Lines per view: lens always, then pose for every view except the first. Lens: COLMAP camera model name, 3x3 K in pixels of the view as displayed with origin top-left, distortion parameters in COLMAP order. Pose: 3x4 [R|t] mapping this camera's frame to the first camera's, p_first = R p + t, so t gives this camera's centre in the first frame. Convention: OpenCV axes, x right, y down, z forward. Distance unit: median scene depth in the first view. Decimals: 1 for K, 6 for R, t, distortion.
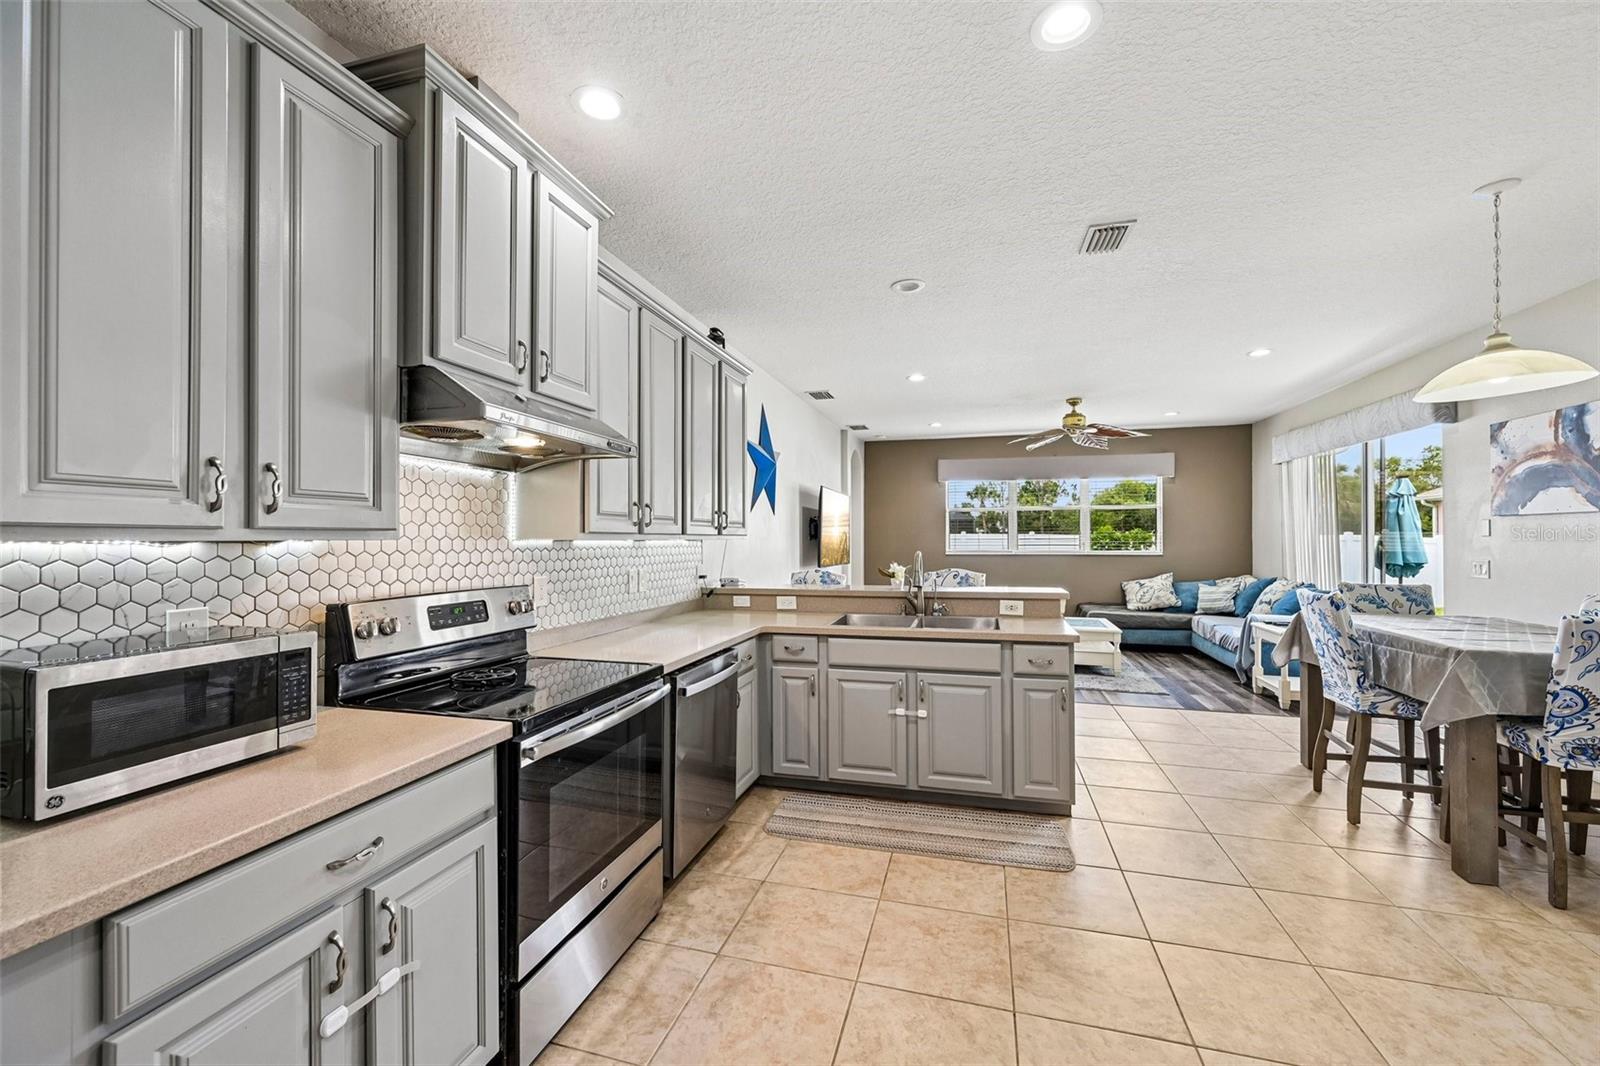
lens RADIAL K [[629.7, 0, 800.3], [0, 629.7, 533.9], [0, 0, 1]] dist [-0.000438, 0.000549]
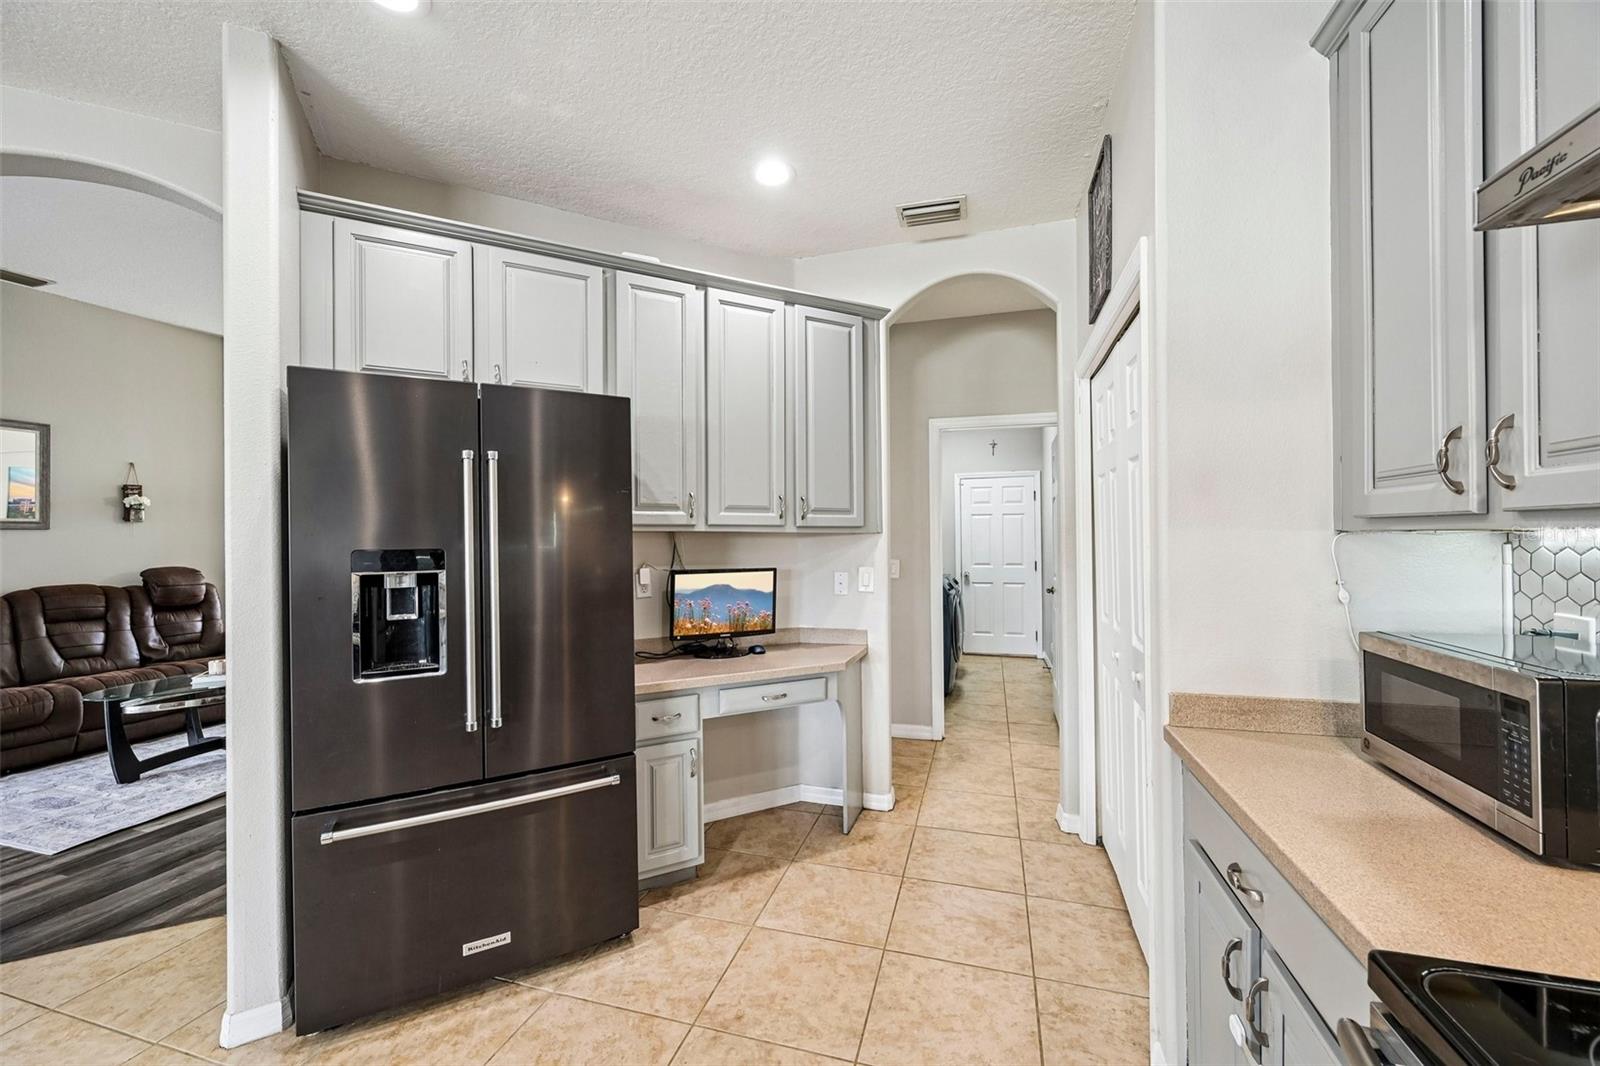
lens RADIAL K [[629.7, 0, 798.3], [0, 629.7, 534.6], [0, 0, 1]] dist [-0.000438, 0.000549]
pose [[-0.999797, 0.014361, 0.014098, -0.027843], [0.014219, 0.999847, -0.010144, 0.004689], [-0.014241, -0.009942, -0.999849, 0.601462]]
